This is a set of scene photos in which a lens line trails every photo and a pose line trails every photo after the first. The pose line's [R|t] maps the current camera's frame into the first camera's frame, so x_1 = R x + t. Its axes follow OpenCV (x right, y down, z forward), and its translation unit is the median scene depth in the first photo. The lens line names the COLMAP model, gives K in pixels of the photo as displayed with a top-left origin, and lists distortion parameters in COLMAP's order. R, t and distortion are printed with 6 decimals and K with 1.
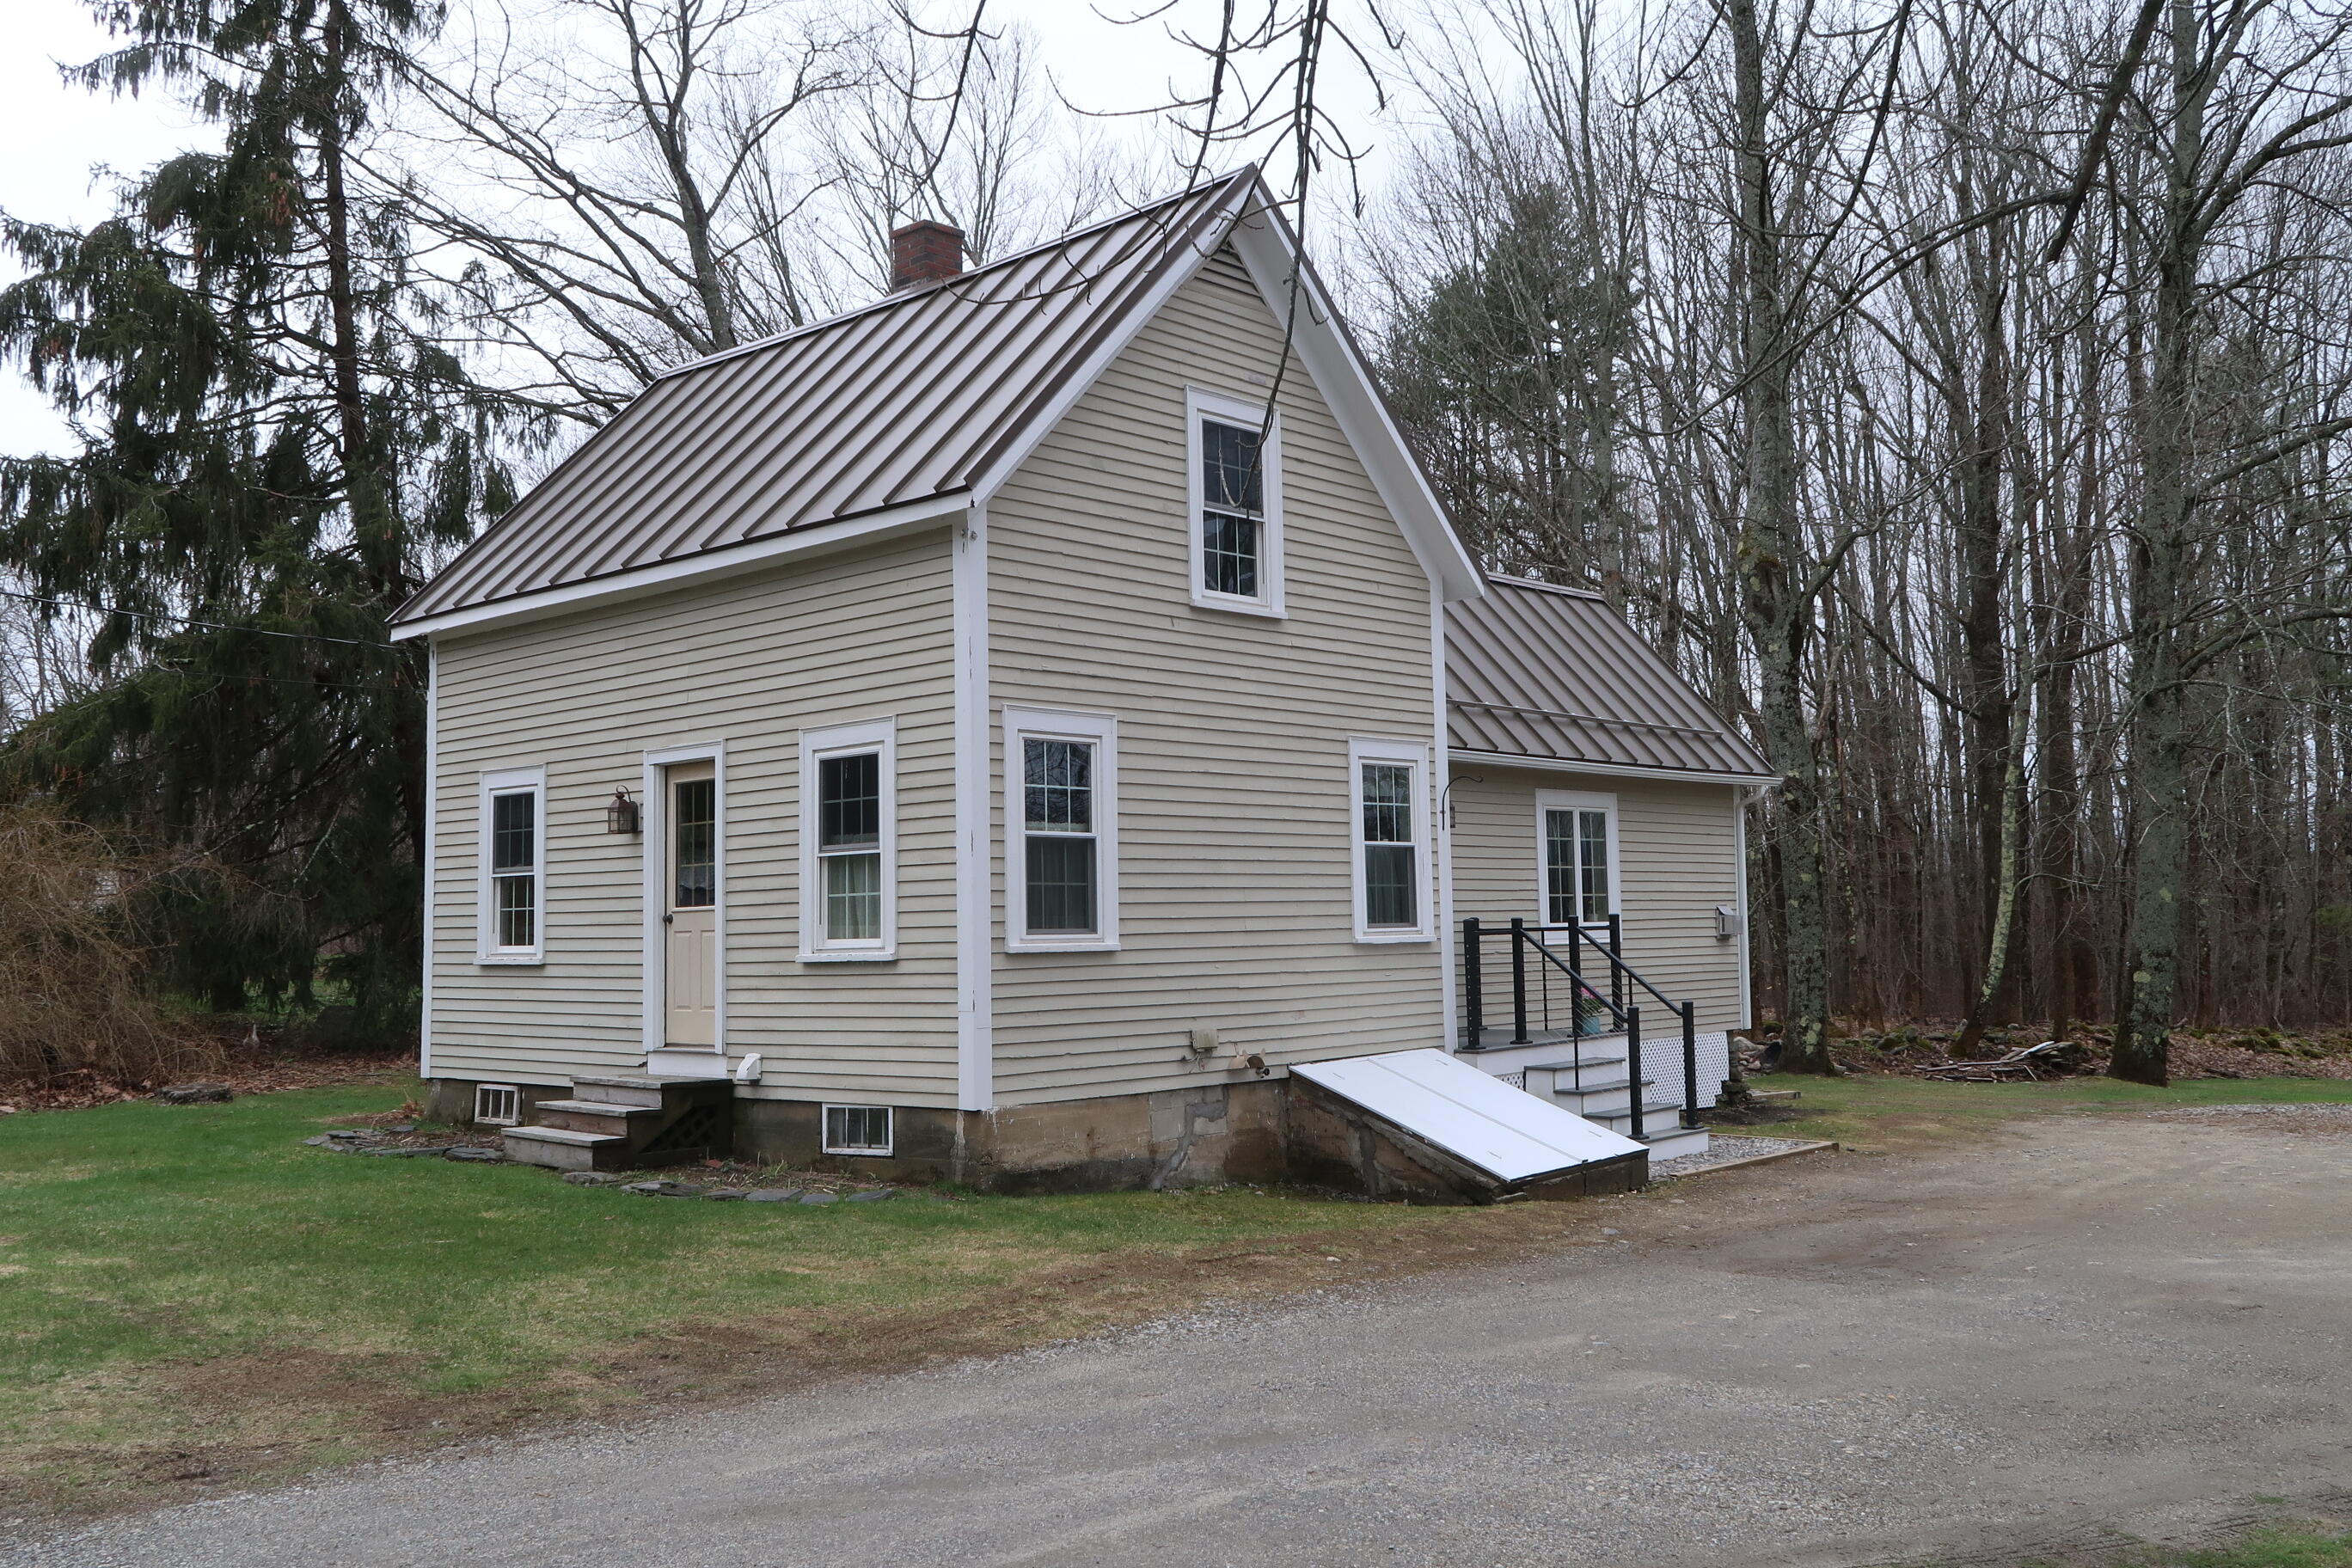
lens RADIAL K [[2085.1, 0, 1188.5], [0, 2085.1, 779.5], [0, 0, 1]] dist [0.010142, 0.007316]
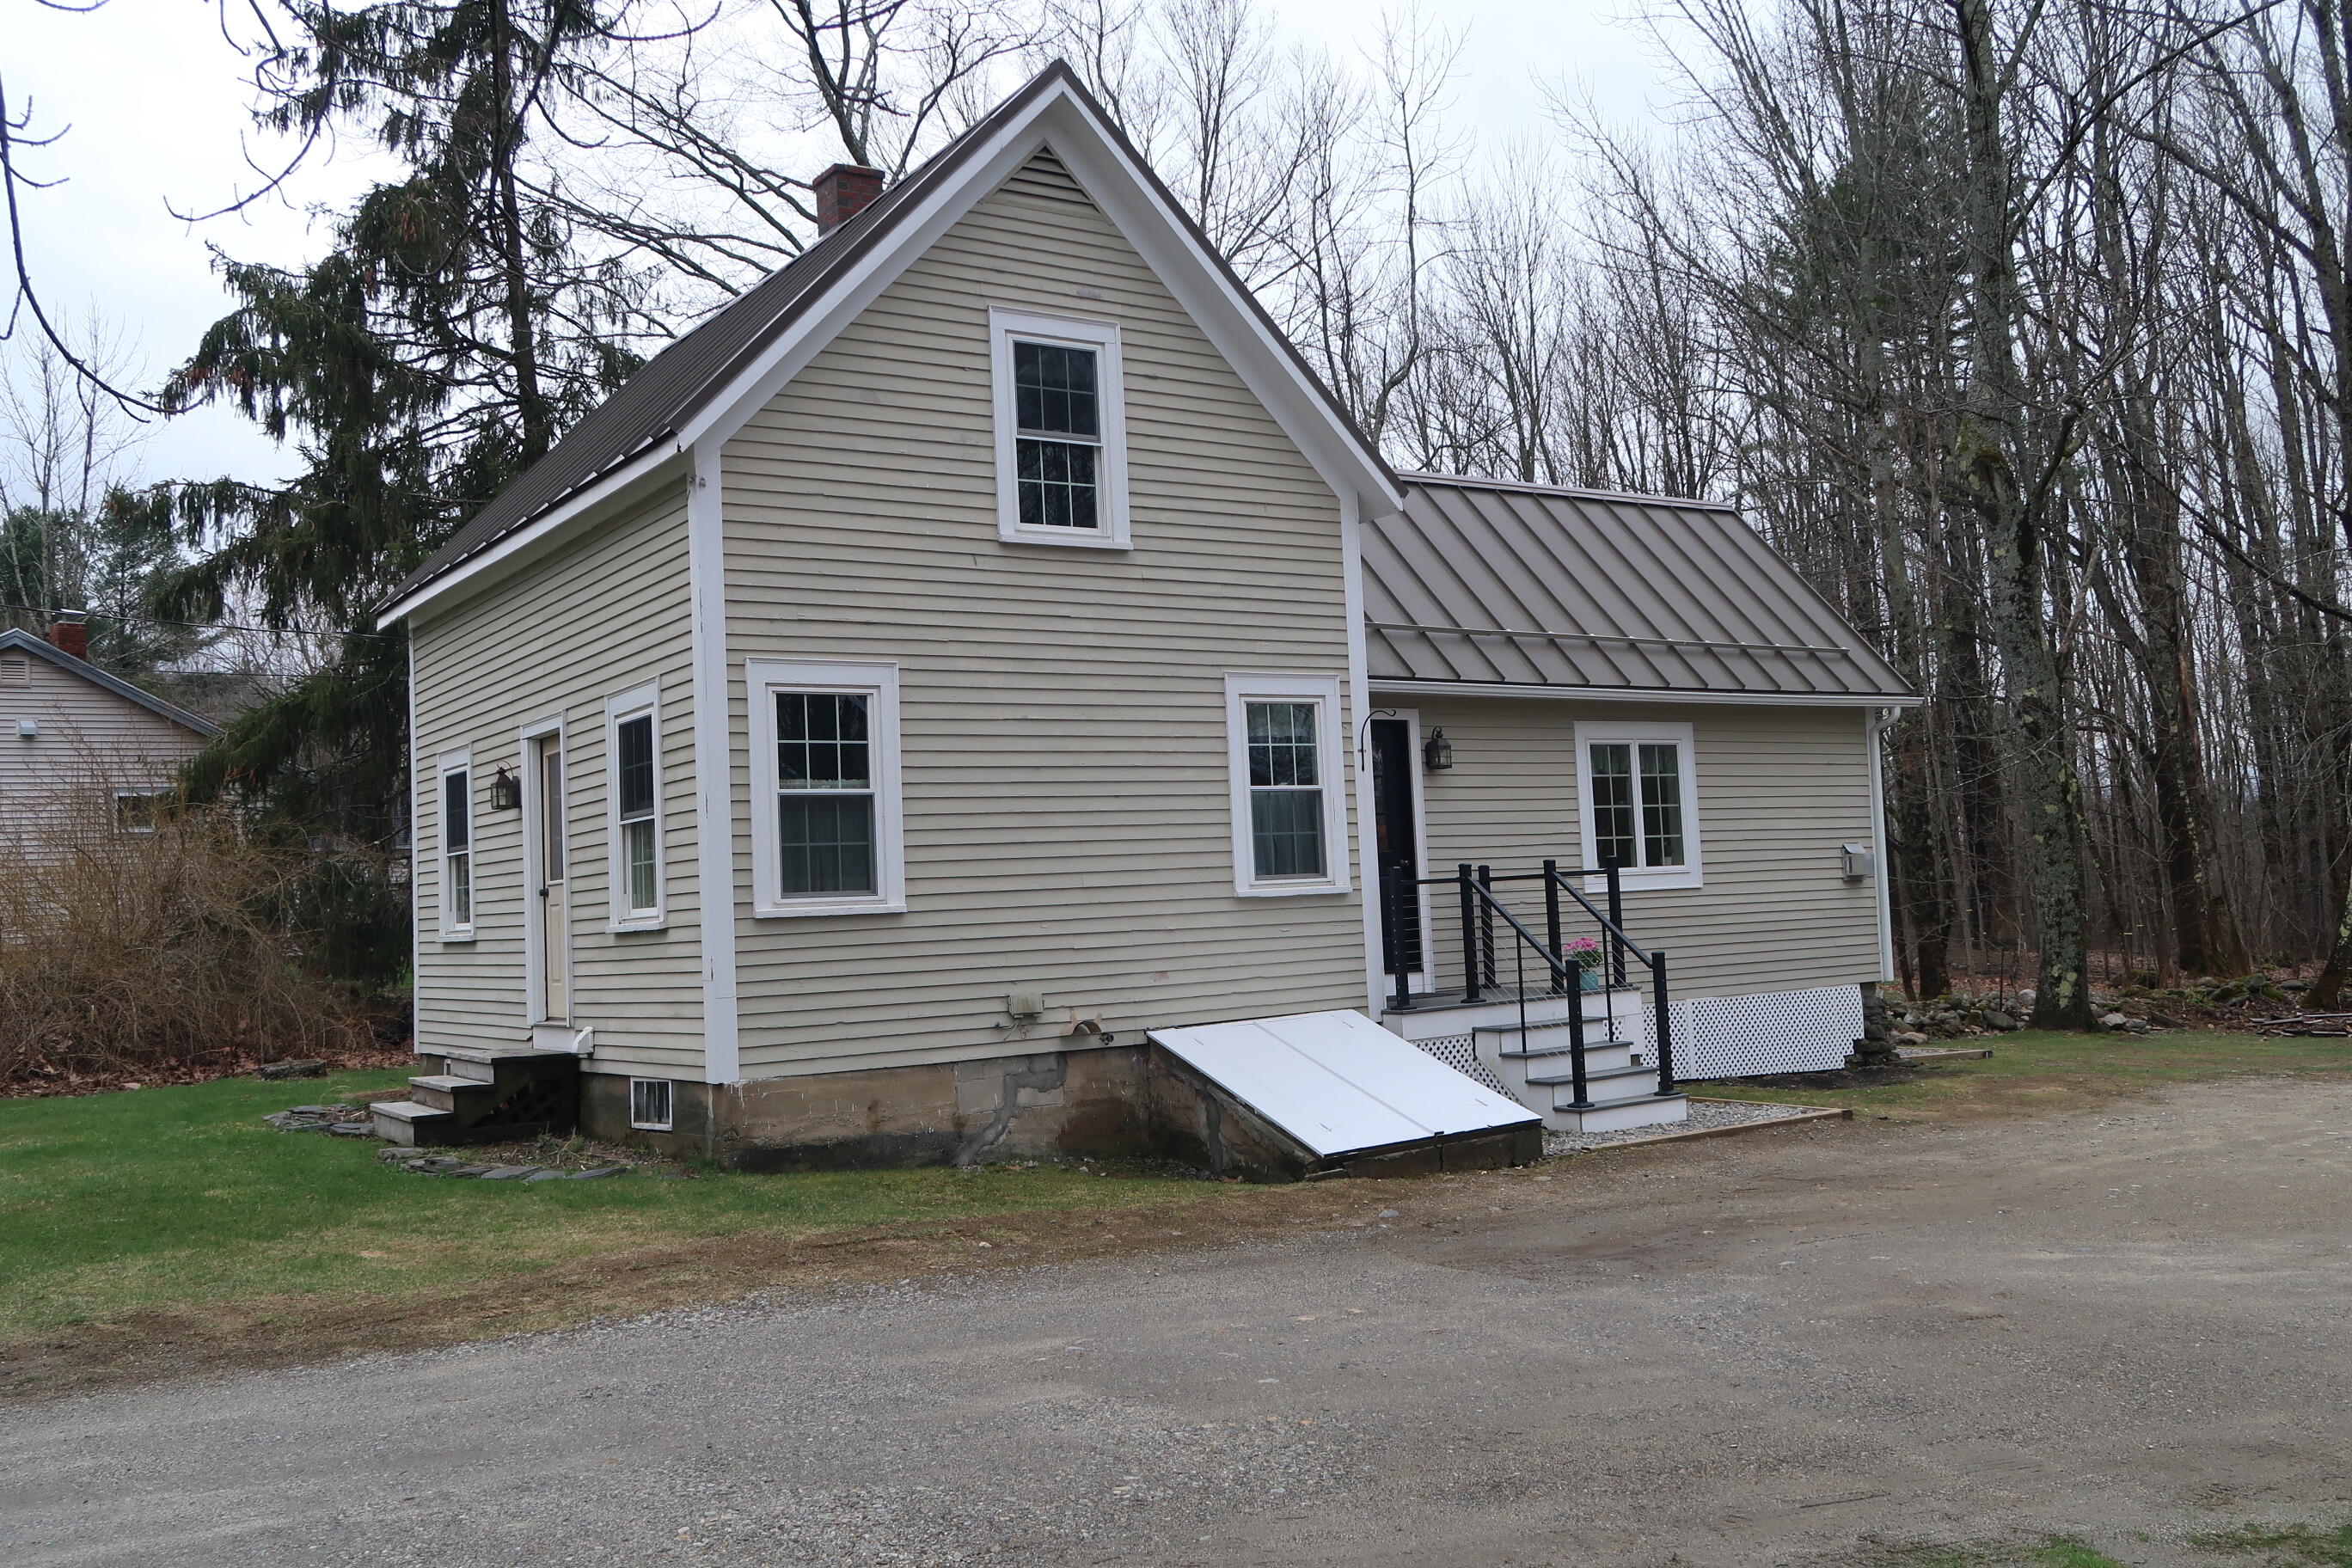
lens RADIAL K [[2085.1, 0, 1190.3], [0, 2085.1, 775.6], [0, 0, 1]] dist [0.010142, 0.007316]
pose [[0.972911, -0.041031, -0.227510, 0.292640], [0.044483, 0.998959, 0.010061, 0.015784], [0.226860, -0.019909, 0.973724, 0.107928]]
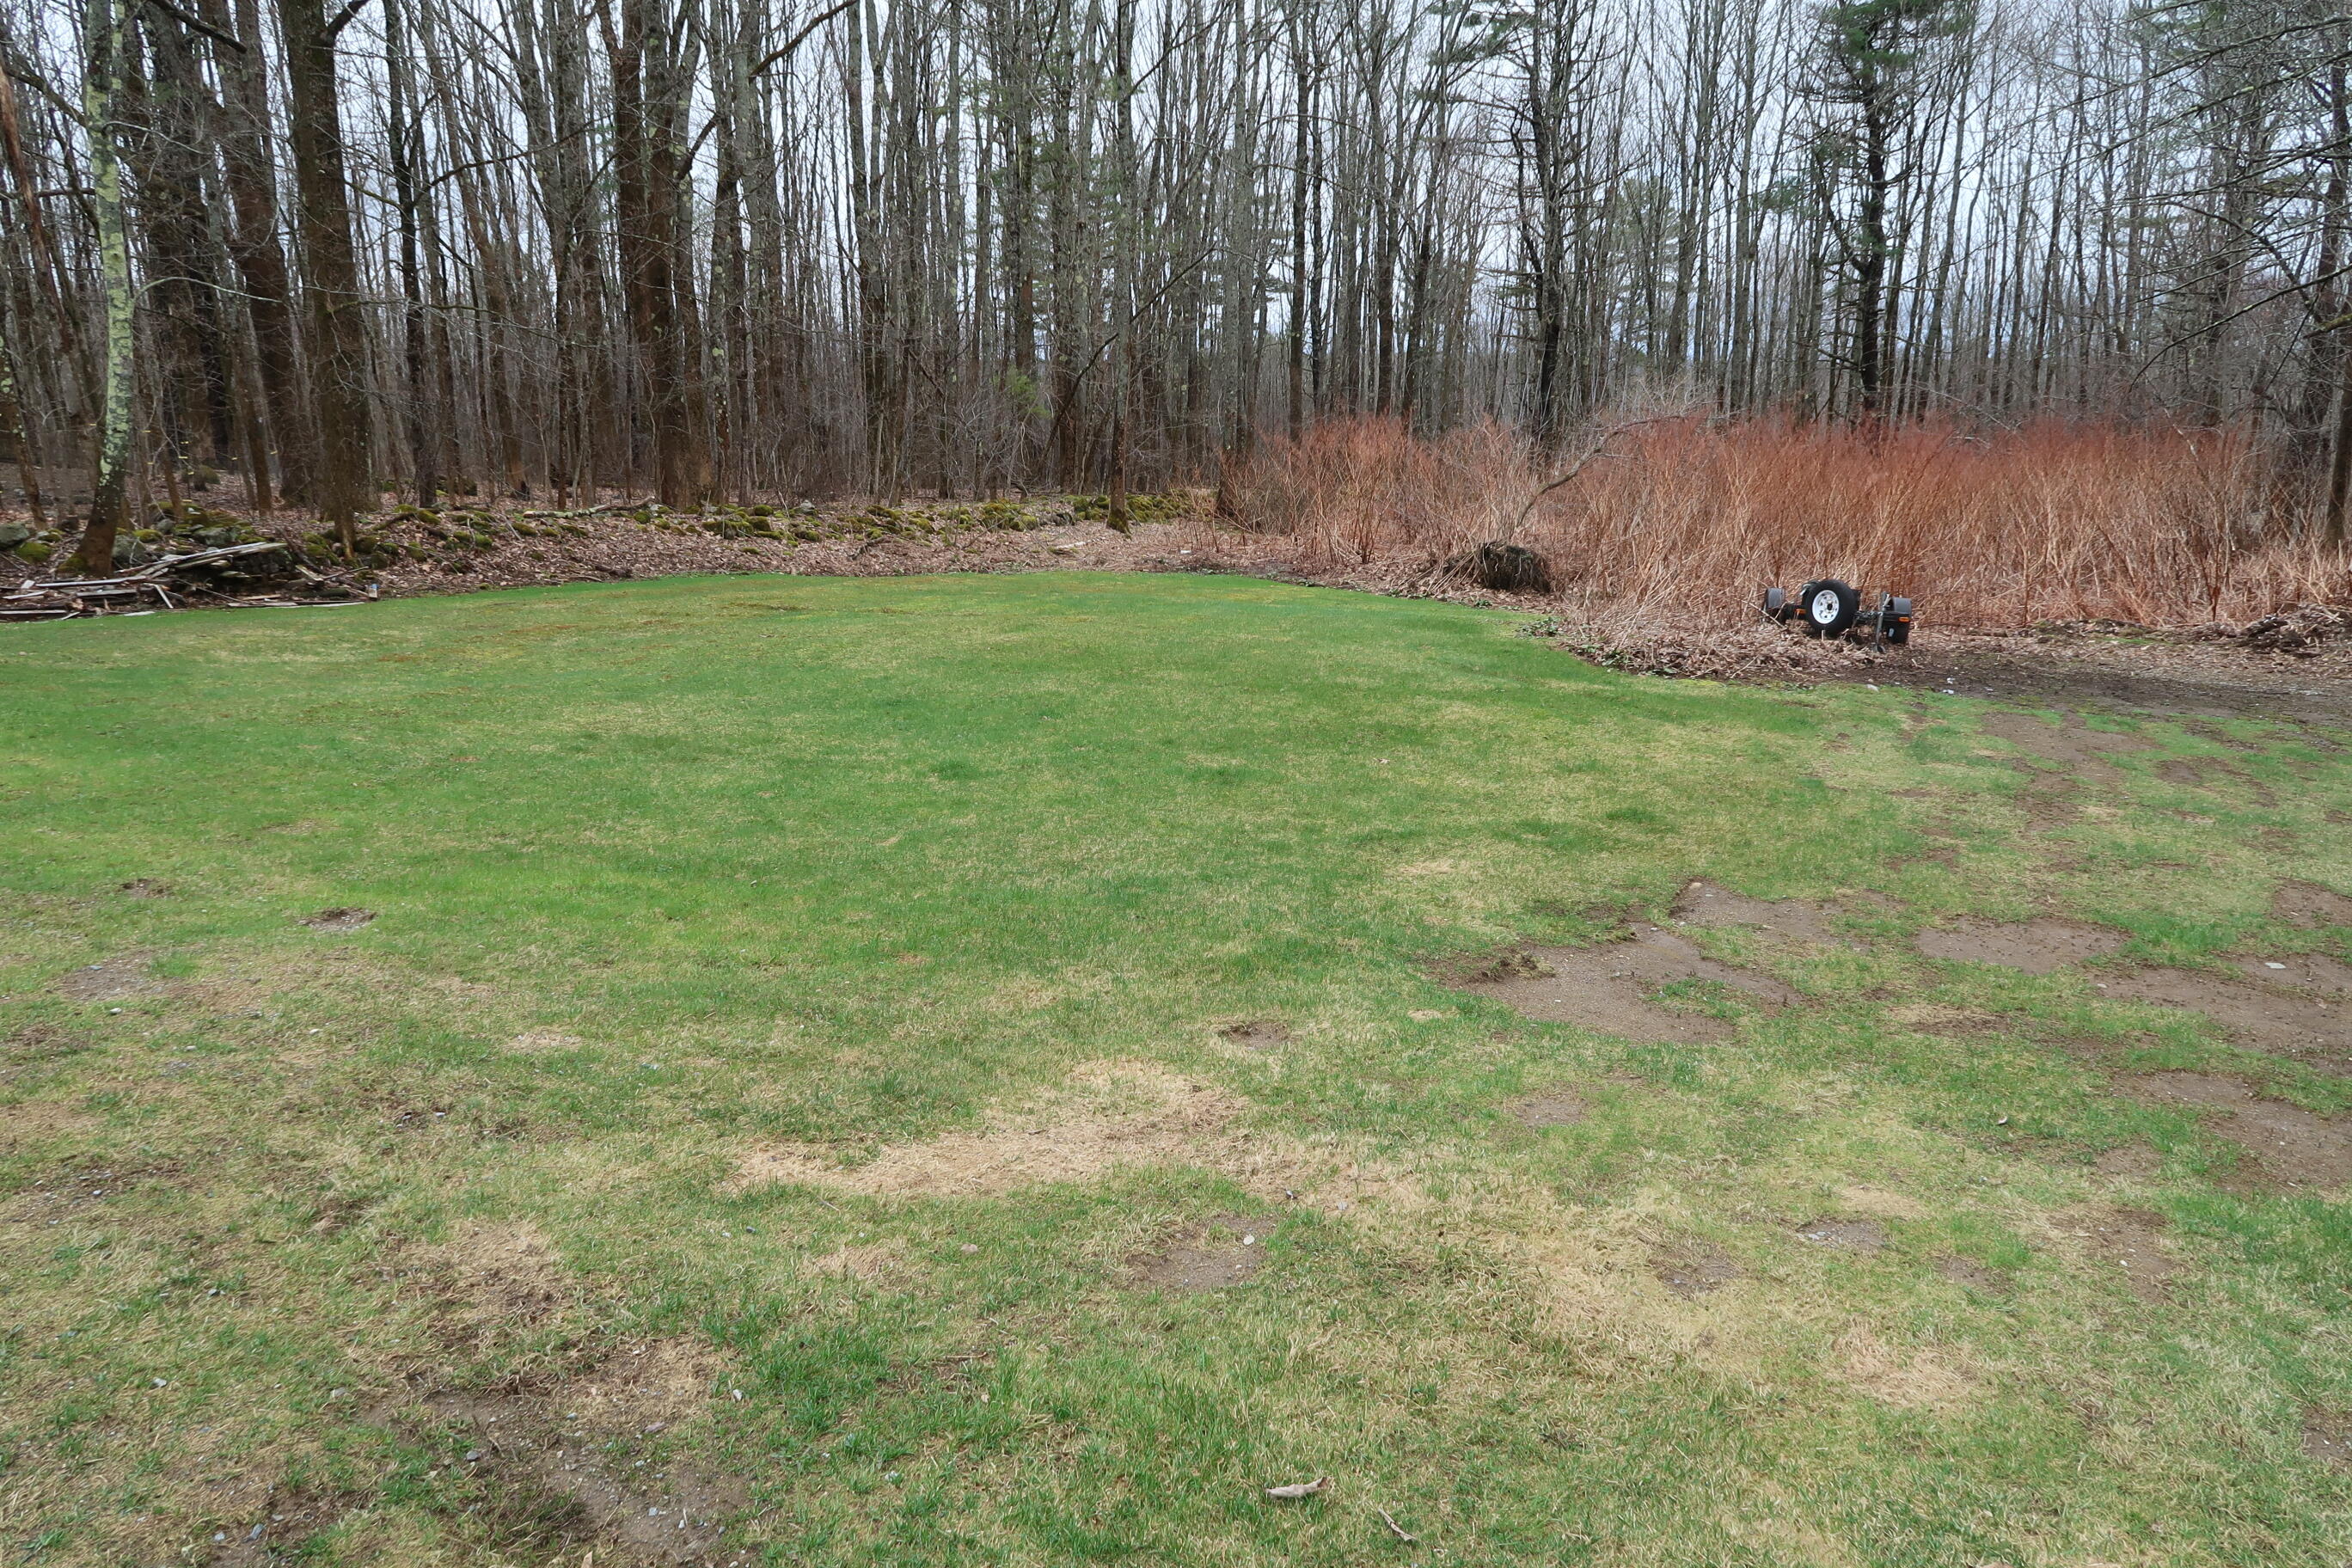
lens RADIAL K [[1653.9, 0, 1170.4], [0, 1653.9, 786.0], [0, 0, 1]] dist [-0.024273, 0.011448]
pose [[0.889202, -0.086875, 0.449190, 1.129386], [-0.048968, 0.958095, 0.282235, 0.097817], [-0.454886, -0.272960, 0.847686, 1.050232]]
